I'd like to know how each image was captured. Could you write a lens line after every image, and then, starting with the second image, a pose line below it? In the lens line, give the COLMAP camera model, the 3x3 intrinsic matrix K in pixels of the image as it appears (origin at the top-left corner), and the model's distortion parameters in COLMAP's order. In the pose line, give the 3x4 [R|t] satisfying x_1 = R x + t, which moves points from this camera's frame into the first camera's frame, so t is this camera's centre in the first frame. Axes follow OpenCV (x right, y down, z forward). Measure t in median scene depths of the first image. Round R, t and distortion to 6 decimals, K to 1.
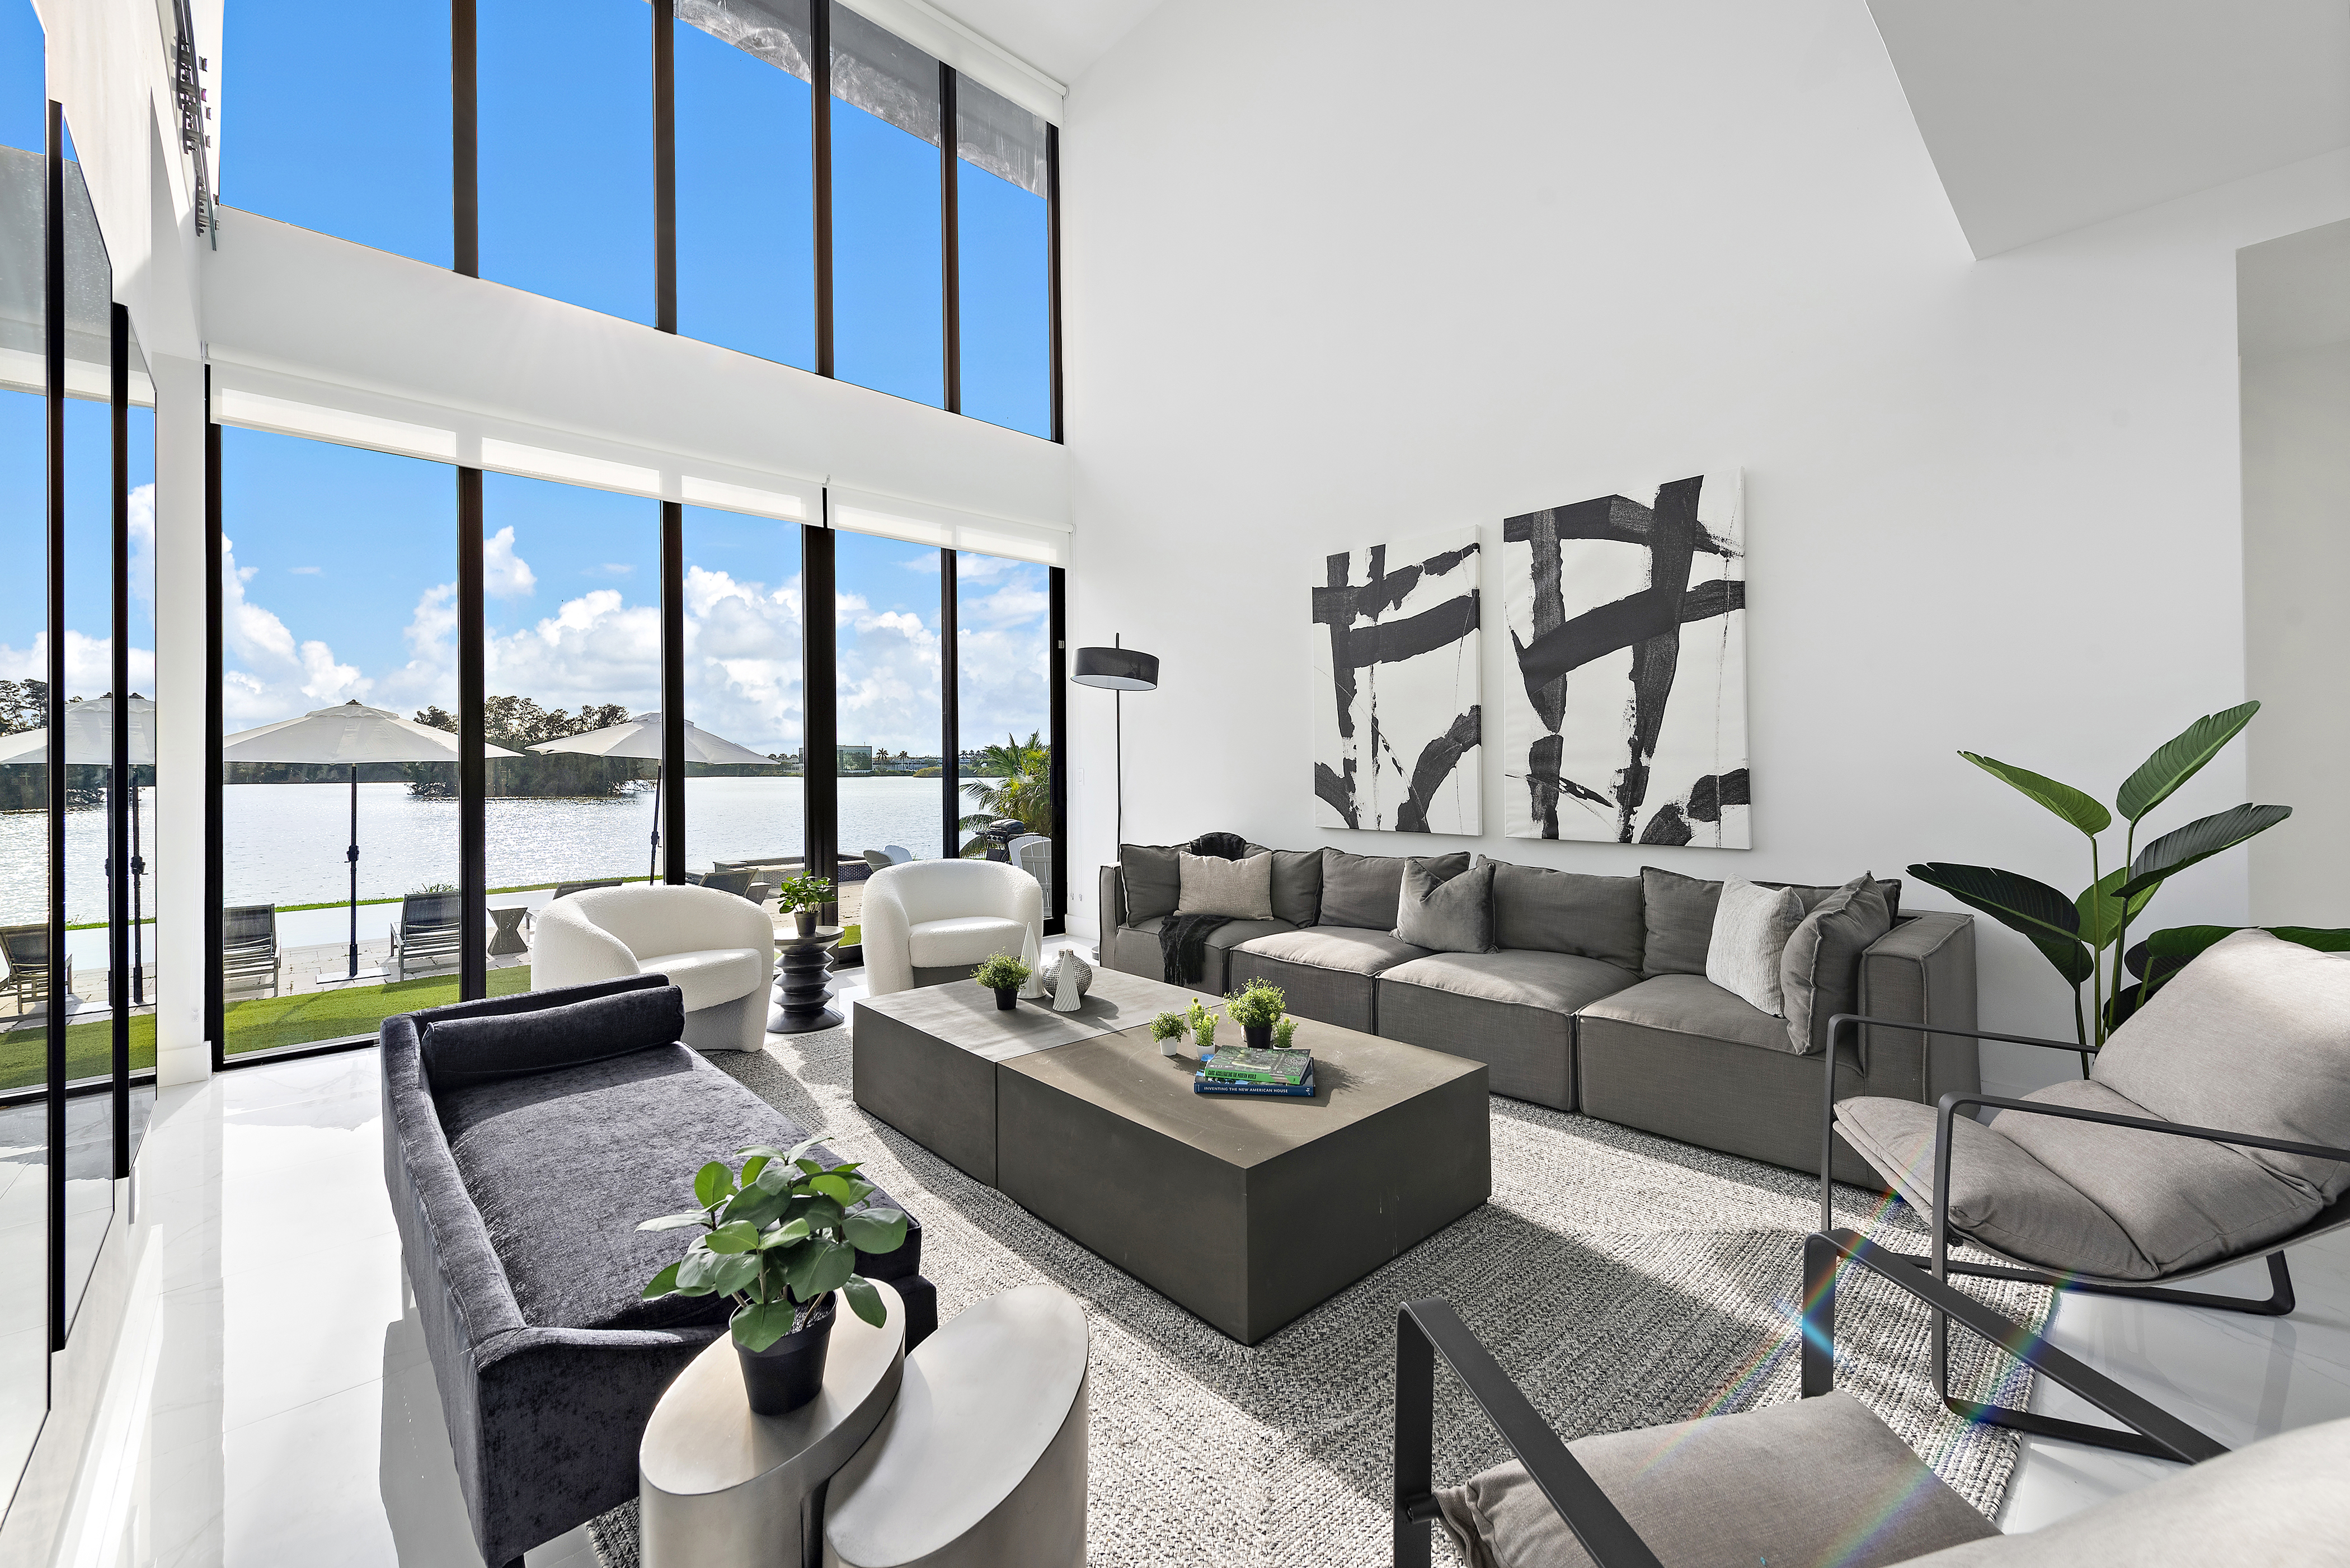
lens RADIAL K [[932.1, 0, 1183.1], [0, 932.1, 766.9], [0, 0, 1]] dist [0.008575, -0.000365]
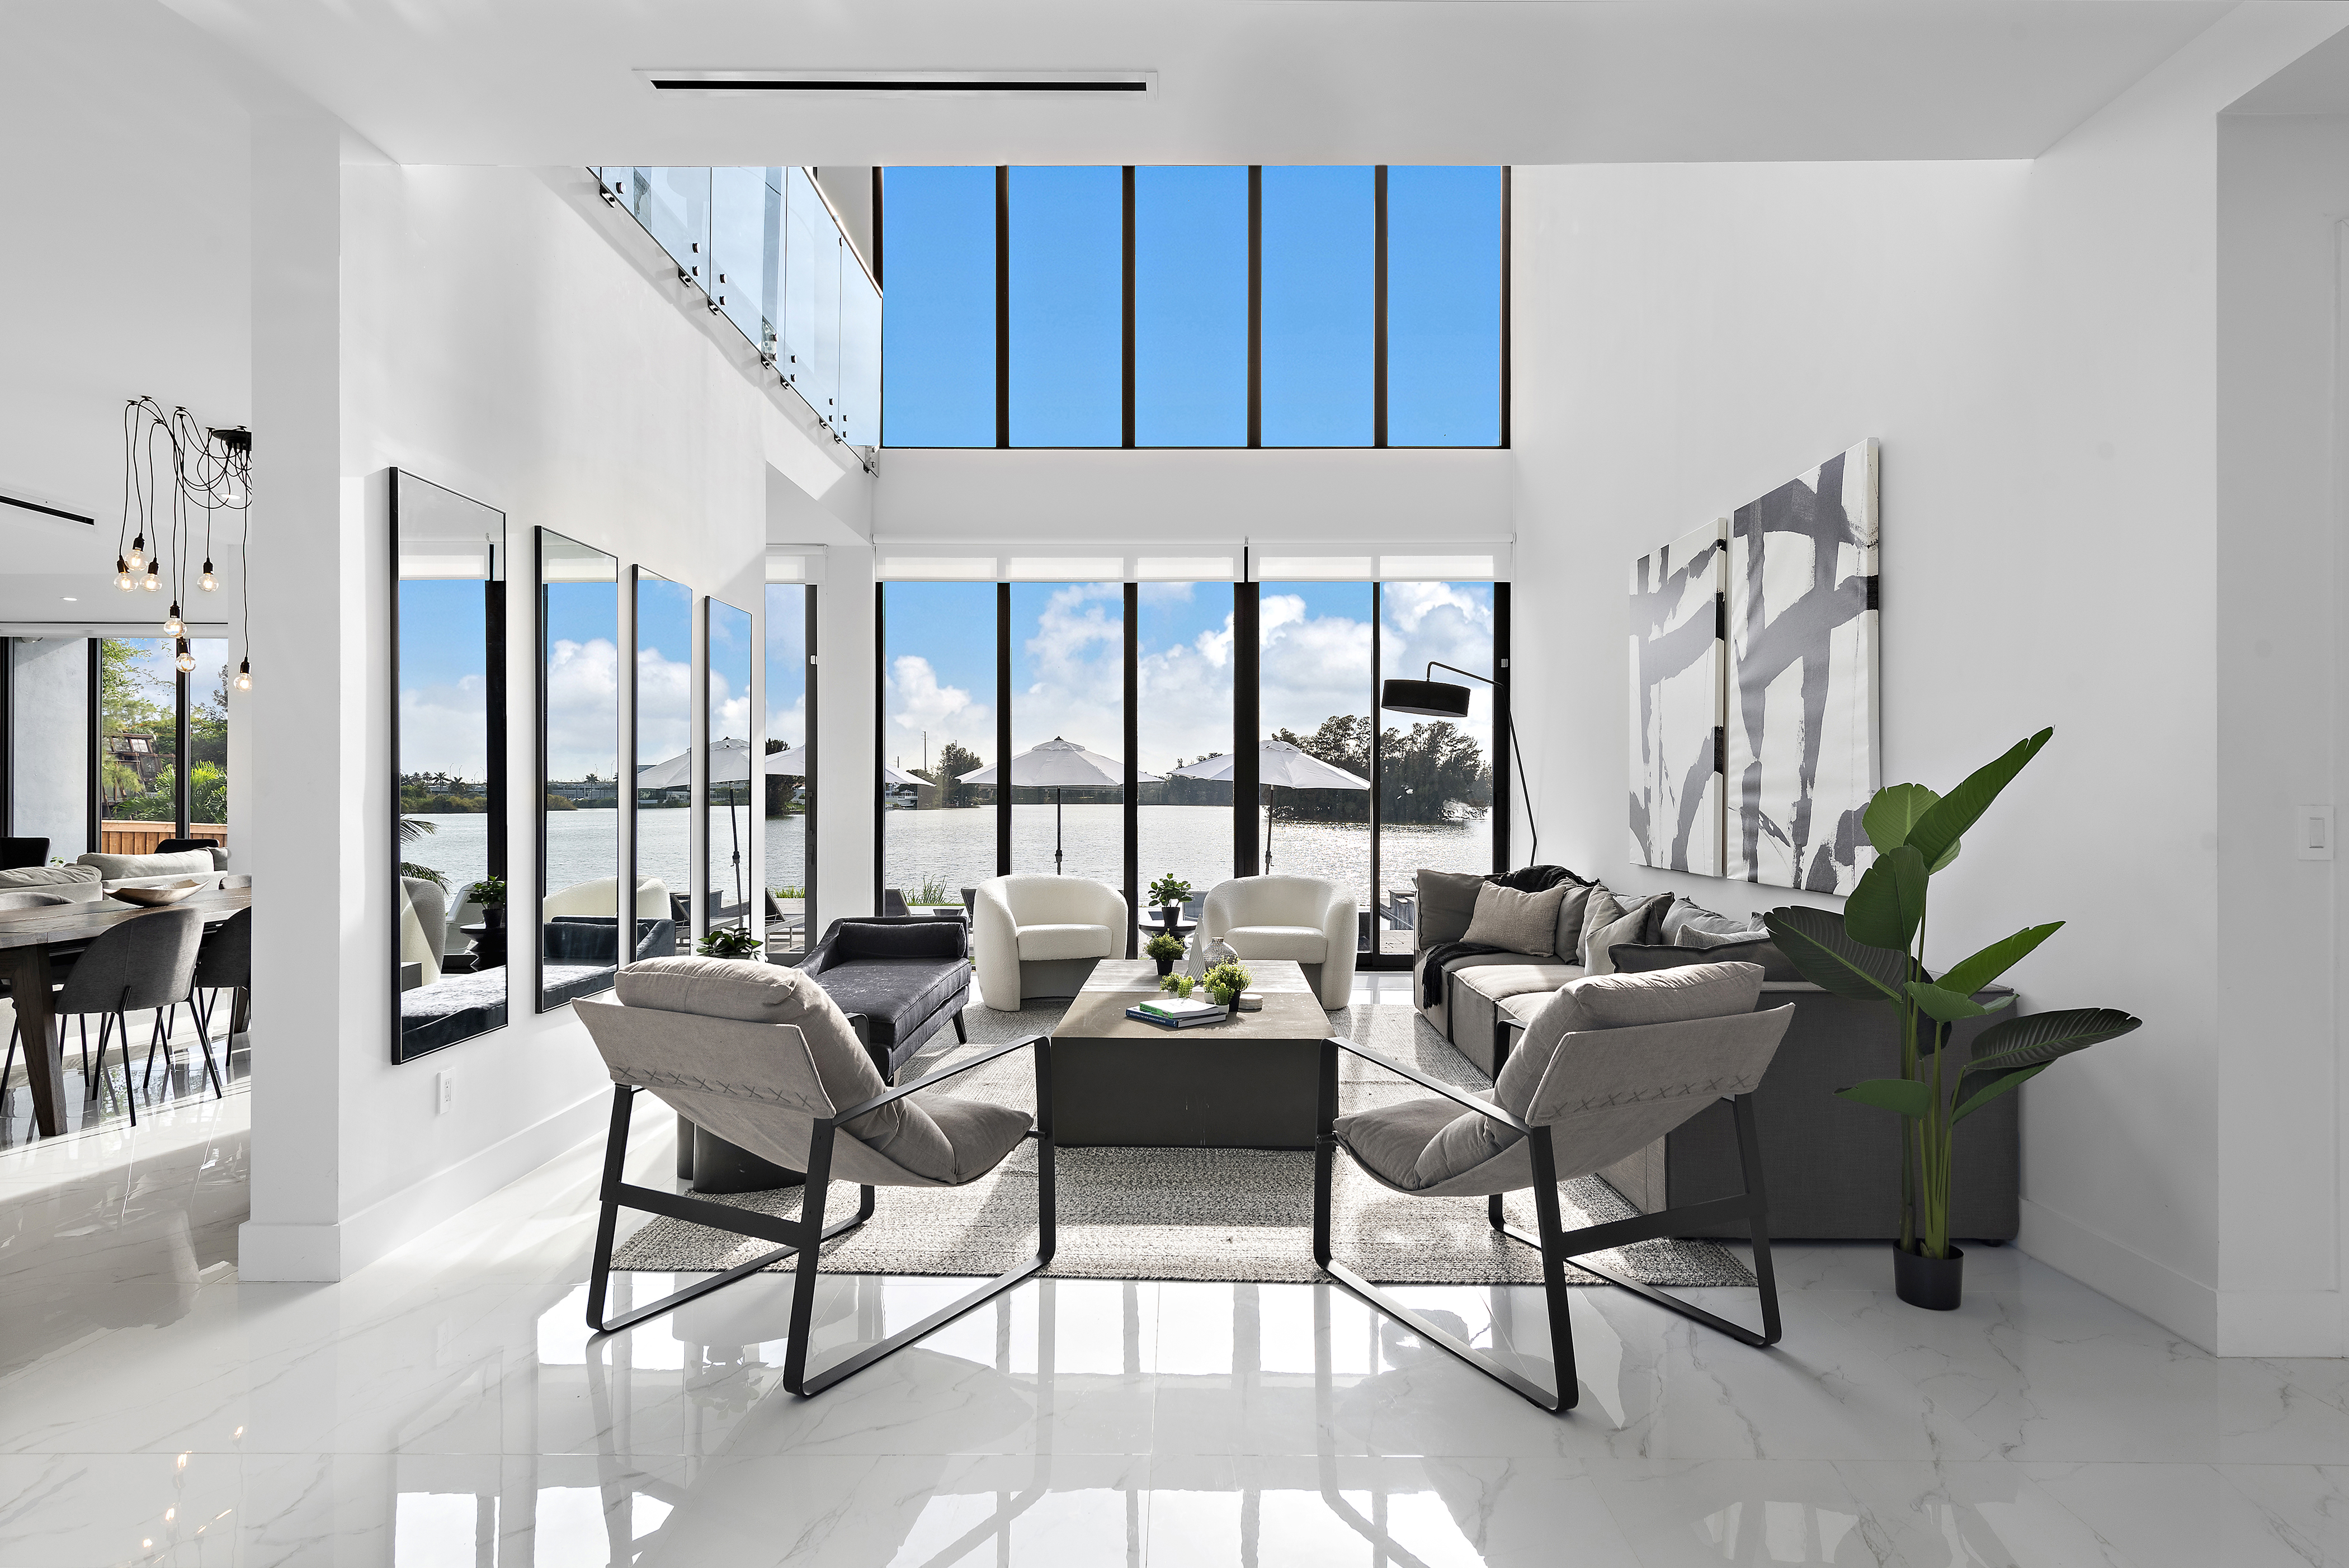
lens RADIAL K [[1214.5, 0, 1210.5], [0, 1214.5, 795.0], [0, 0, 1]] dist [-0.002528, -0.000163]
pose [[0.730244, 0.011745, -0.683085, 0.694111], [-0.010569, 0.999927, 0.005894, -0.003932], [0.683104, 0.002915, 0.730315, -0.137839]]
